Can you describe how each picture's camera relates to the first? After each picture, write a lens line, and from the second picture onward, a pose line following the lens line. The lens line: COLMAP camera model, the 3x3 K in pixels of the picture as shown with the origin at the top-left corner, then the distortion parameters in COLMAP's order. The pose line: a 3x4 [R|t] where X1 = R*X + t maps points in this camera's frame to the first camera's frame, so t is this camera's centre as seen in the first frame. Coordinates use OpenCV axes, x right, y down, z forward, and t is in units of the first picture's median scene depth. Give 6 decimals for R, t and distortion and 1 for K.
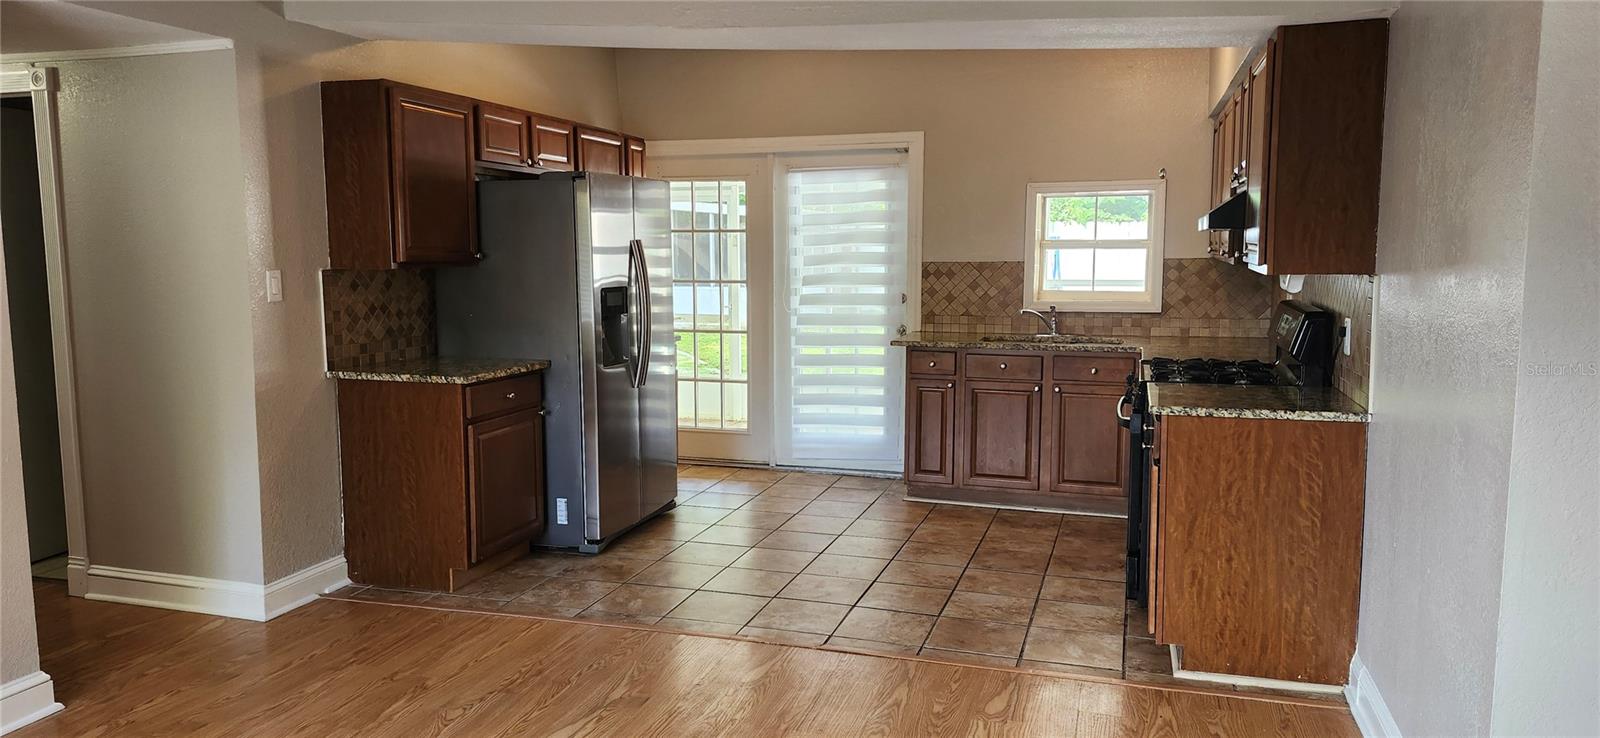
lens RADIAL K [[1097.3, 0, 783.2], [0, 1097.3, 369.2], [0, 0, 1]] dist [0.127959, -0.115290]
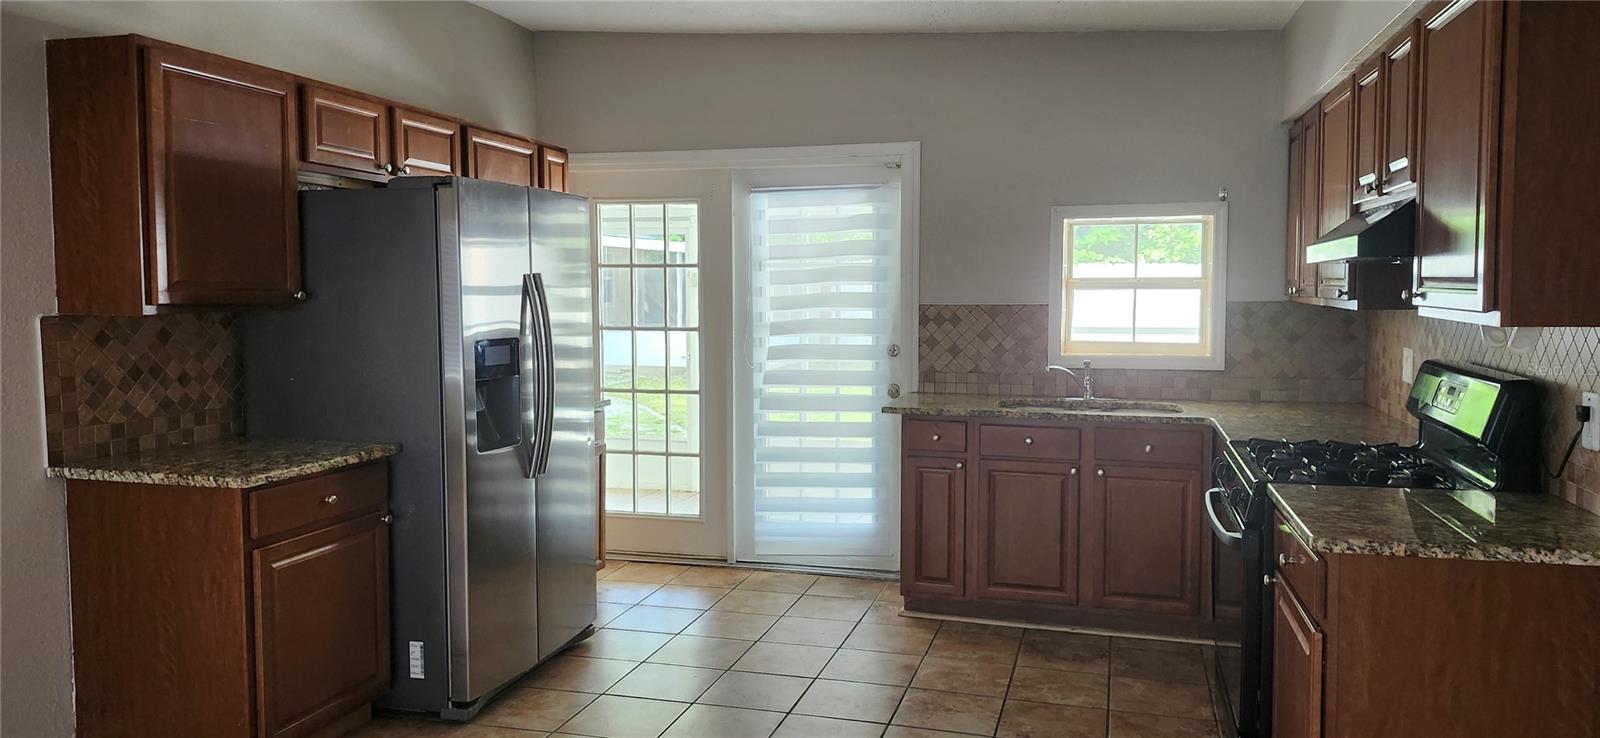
lens RADIAL K [[1102.6, 0, 806.3], [0, 1102.6, 363.8], [0, 0, 1]] dist [0.101084, -0.120090]
pose [[0.999222, -0.001034, 0.039422, 0.016543], [0.002781, 0.999015, -0.044293, -0.024187], [-0.039337, 0.044368, 0.998240, 0.255783]]
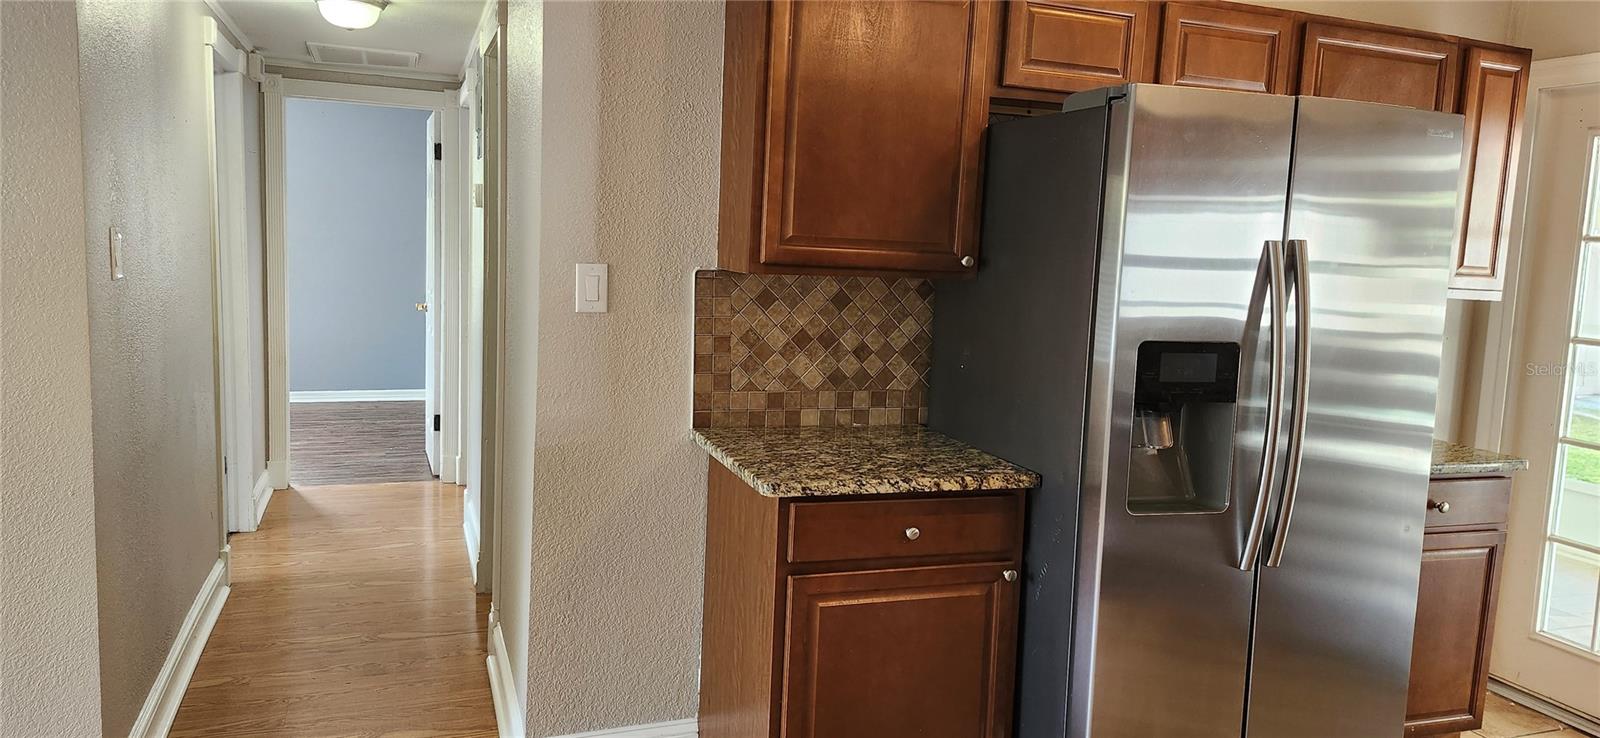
lens RADIAL K [[1102.6, 0, 806.3], [0, 1102.6, 363.8], [0, 0, 1]] dist [0.101084, -0.120090]
pose [[0.620315, 0.117851, -0.775449, 0.095760], [-0.134712, 0.989965, 0.042690, -0.058968], [0.772698, 0.077981, 0.629966, 0.547144]]
